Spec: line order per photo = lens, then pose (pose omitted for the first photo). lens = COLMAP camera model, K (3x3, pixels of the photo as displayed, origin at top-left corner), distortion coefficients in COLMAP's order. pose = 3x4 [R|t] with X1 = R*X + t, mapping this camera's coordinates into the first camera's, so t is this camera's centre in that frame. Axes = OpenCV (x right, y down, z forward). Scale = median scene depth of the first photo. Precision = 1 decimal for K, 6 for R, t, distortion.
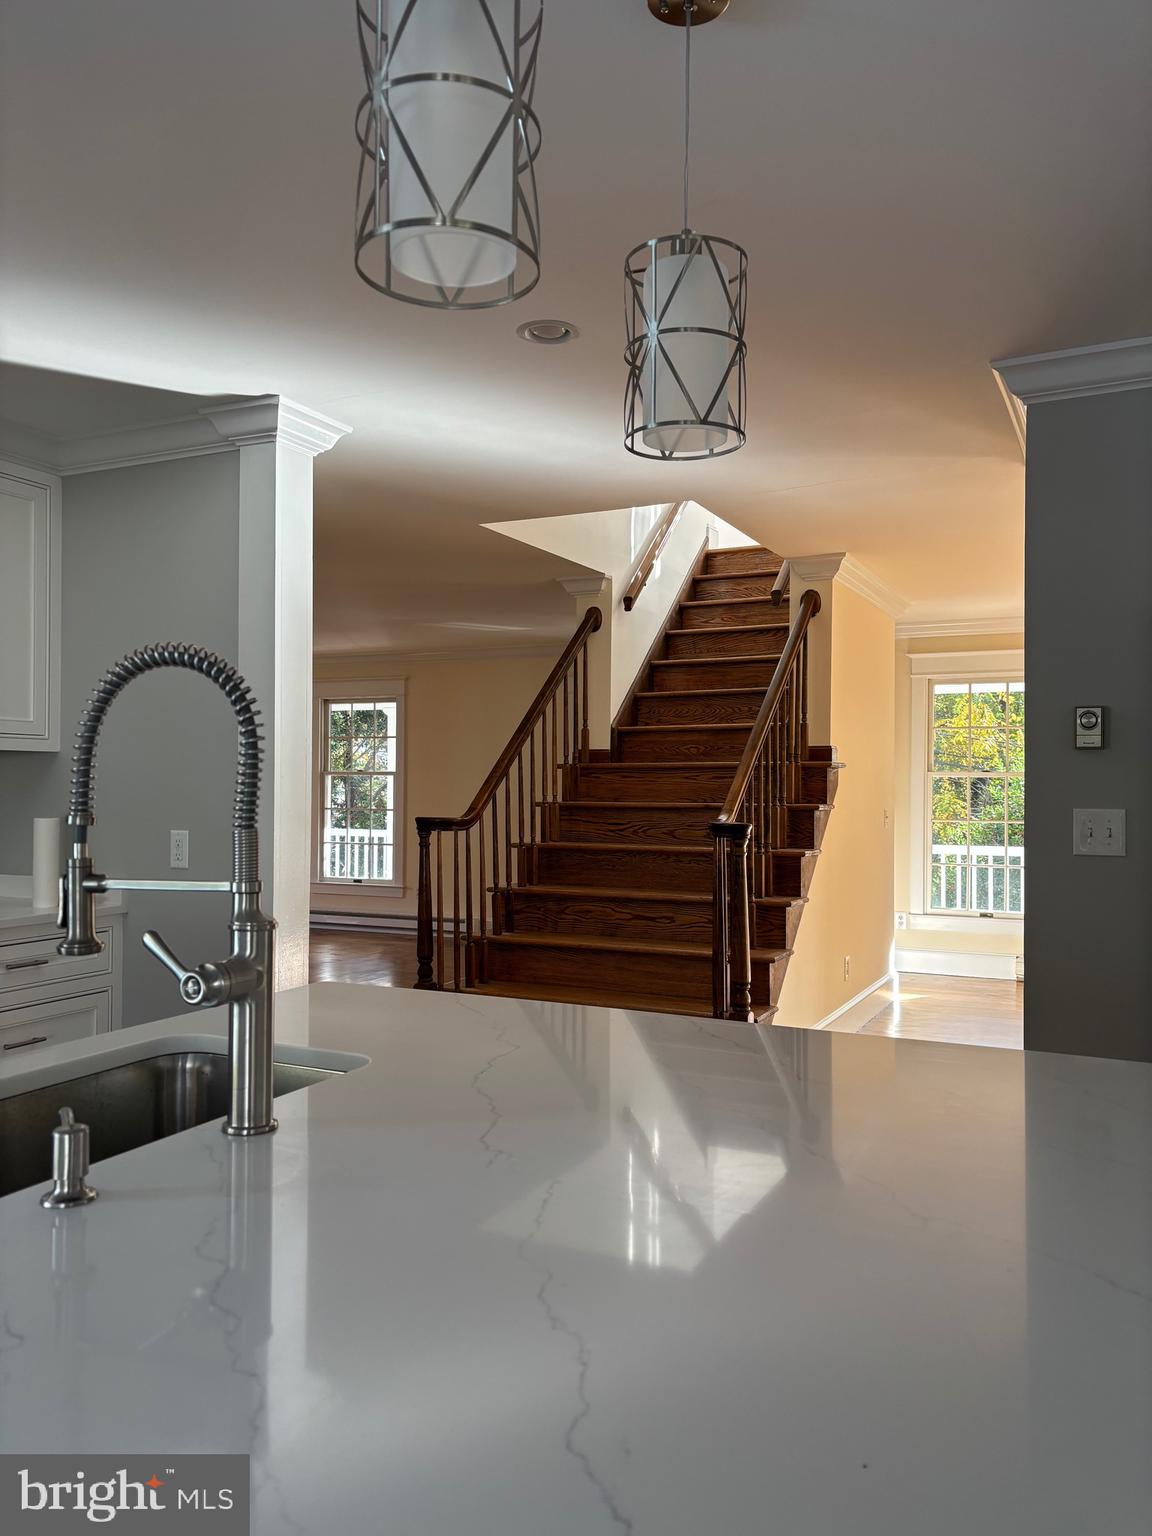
lens RADIAL K [[1151.9, 0, 572.8], [0, 1151.9, 774.9], [0, 0, 1]] dist [0.060929, -0.066048]
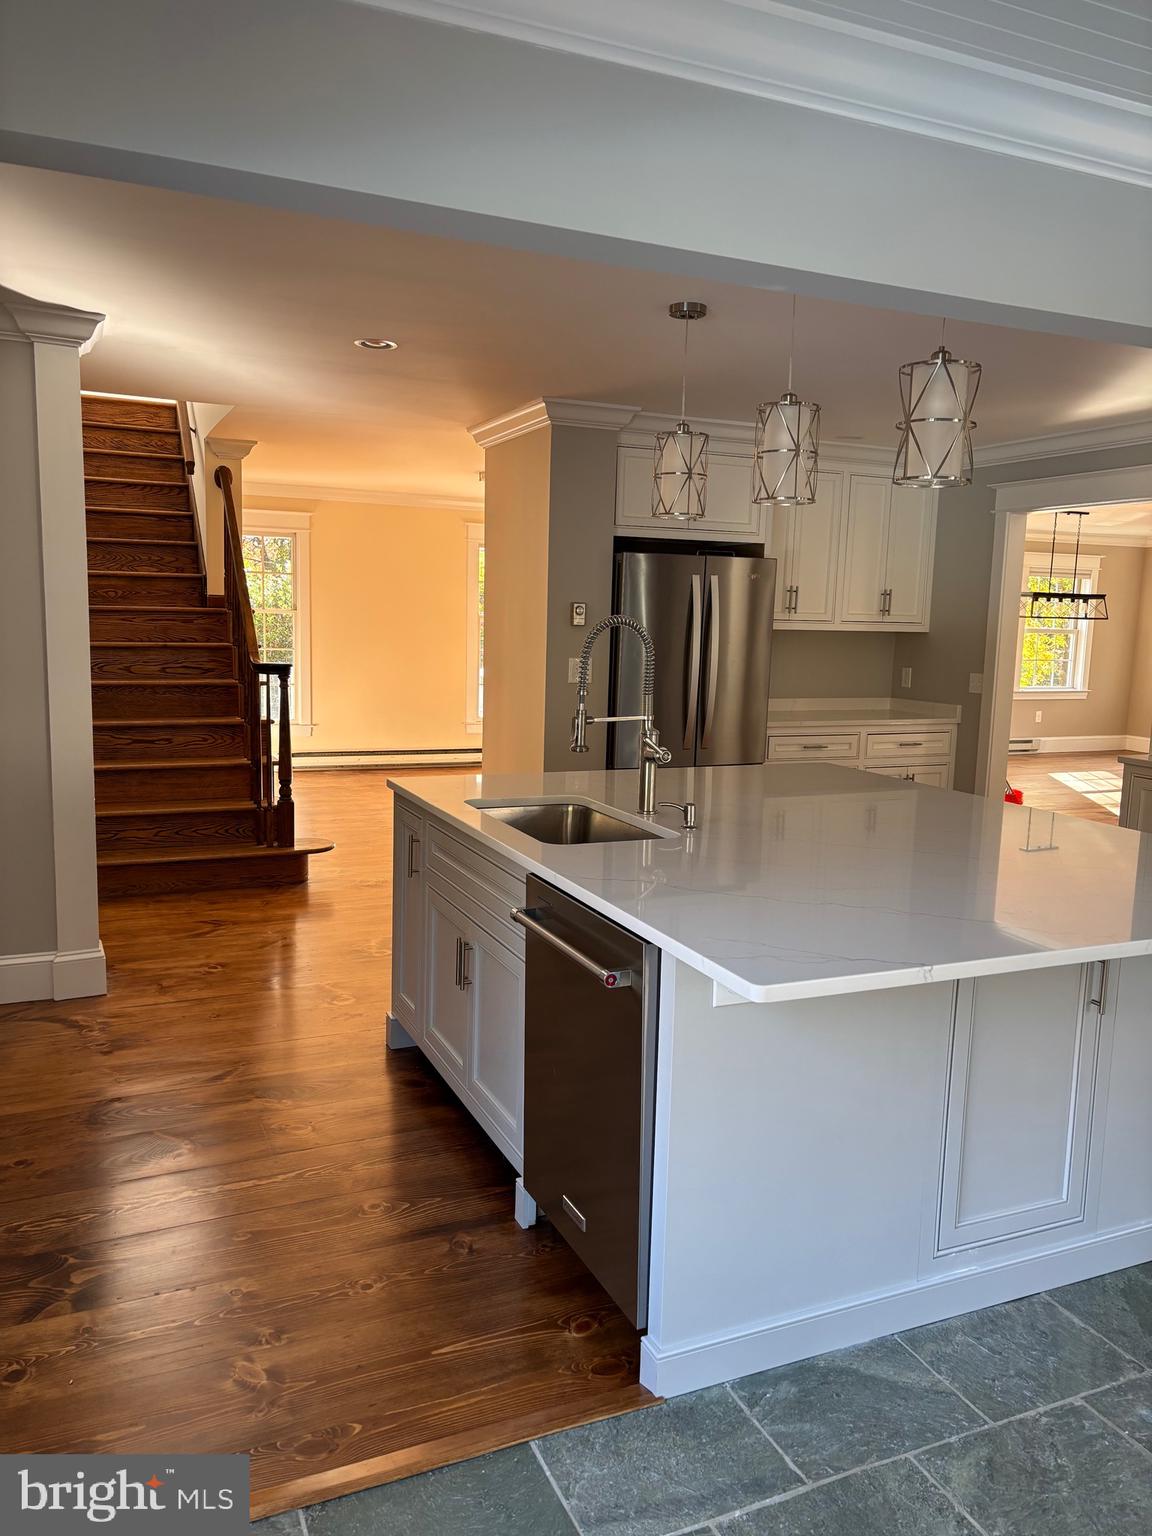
lens RADIAL K [[1151.9, 0, 572.8], [0, 1151.9, 774.9], [0, 0, 1]] dist [0.060929, -0.066048]
pose [[0.642182, -0.094985, 0.760645, -0.909578], [-0.031385, 0.988203, 0.149898, -0.057562], [-0.765910, -0.120134, 0.631625, -0.170741]]
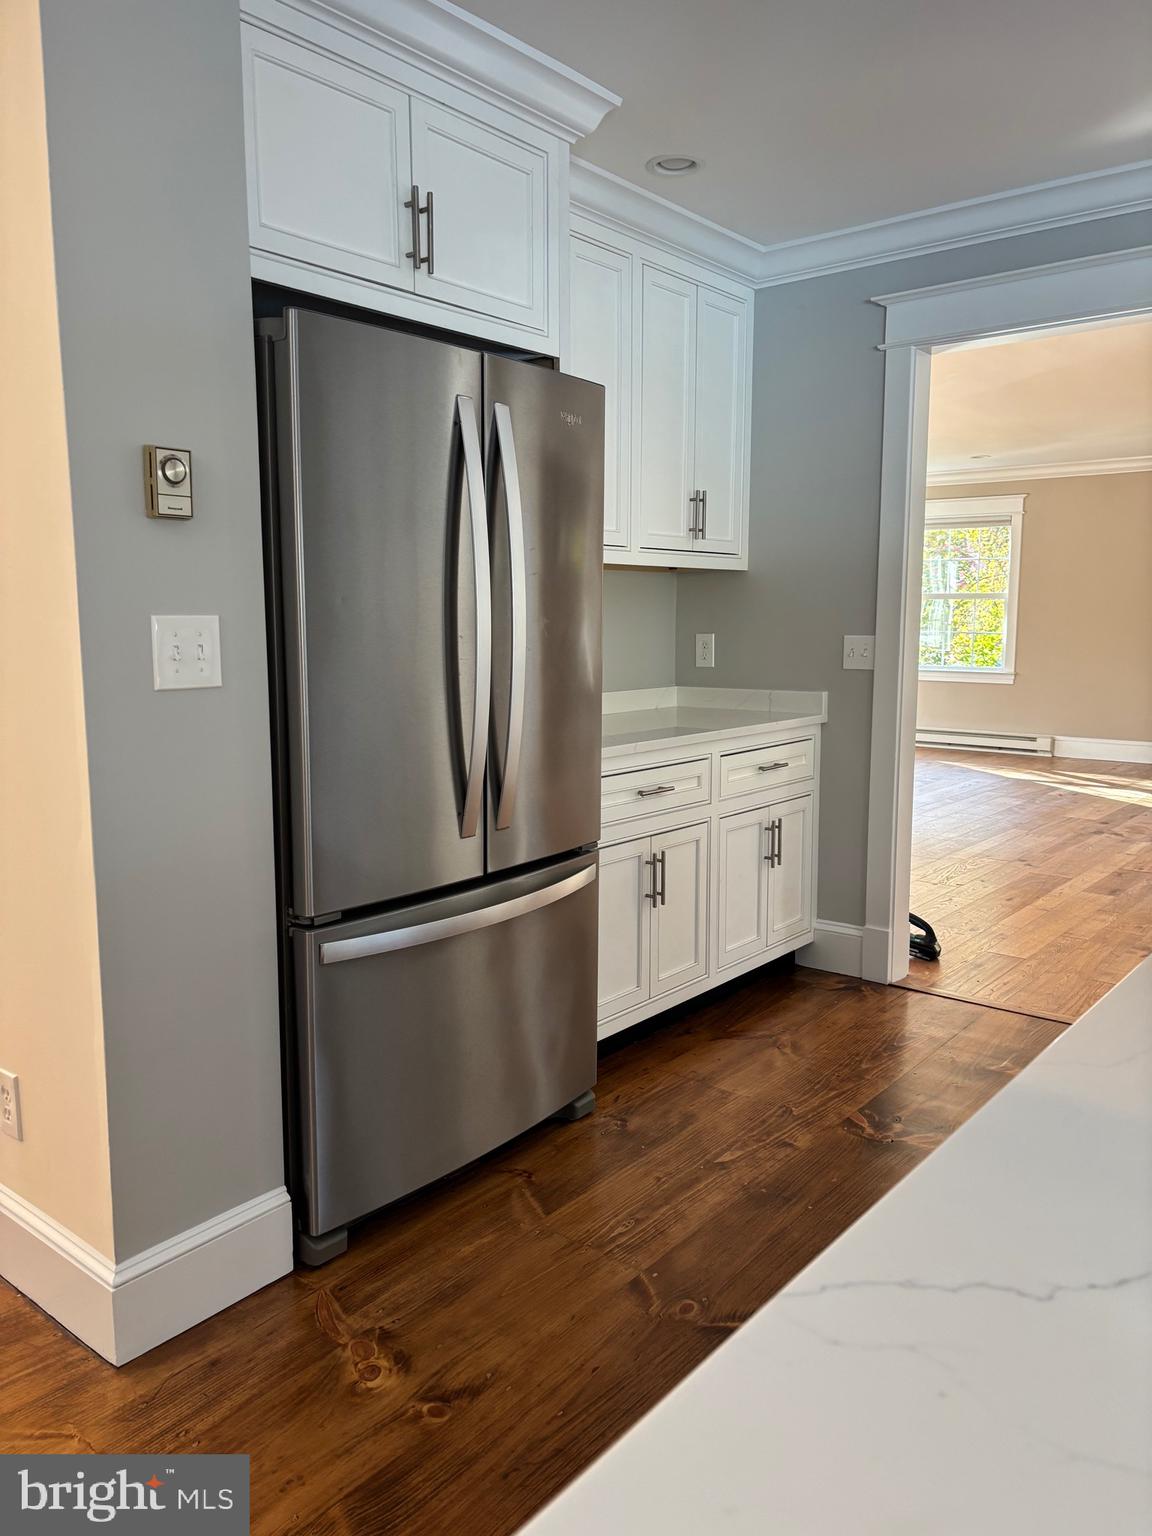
lens RADIAL K [[1151.9, 0, 572.8], [0, 1151.9, 774.9], [0, 0, 1]] dist [0.060929, -0.066048]
pose [[0.233954, -0.139762, 0.962150, -0.117121], [-0.005404, 0.989412, 0.145036, 0.020200], [-0.972233, -0.039131, 0.230721, 0.590979]]
